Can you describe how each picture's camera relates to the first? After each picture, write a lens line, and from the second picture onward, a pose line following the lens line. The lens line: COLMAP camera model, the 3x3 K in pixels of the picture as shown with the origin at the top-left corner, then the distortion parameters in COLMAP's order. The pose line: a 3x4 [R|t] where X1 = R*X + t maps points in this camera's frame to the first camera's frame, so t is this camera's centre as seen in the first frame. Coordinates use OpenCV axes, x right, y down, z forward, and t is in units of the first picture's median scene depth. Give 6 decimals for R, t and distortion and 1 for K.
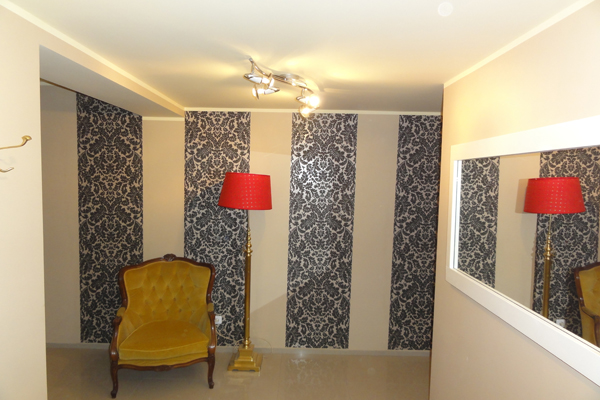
lens RADIAL K [[424.1, 0, 300.0], [0, 424.1, 200.0], [0, 0, 1]] dist [-0.008265, 0.004044]
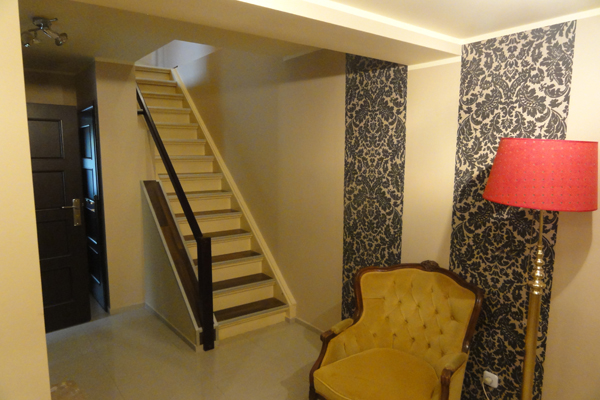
lens RADIAL K [[424.1, 0, 296.9], [0, 424.1, 208.4], [0, 0, 1]] dist [-0.008265, 0.004044]
pose [[0.592033, 0.091804, -0.800668, 0.113889], [-0.046545, 0.995727, 0.079753, -0.003906], [0.804568, -0.009949, 0.593777, 0.413699]]
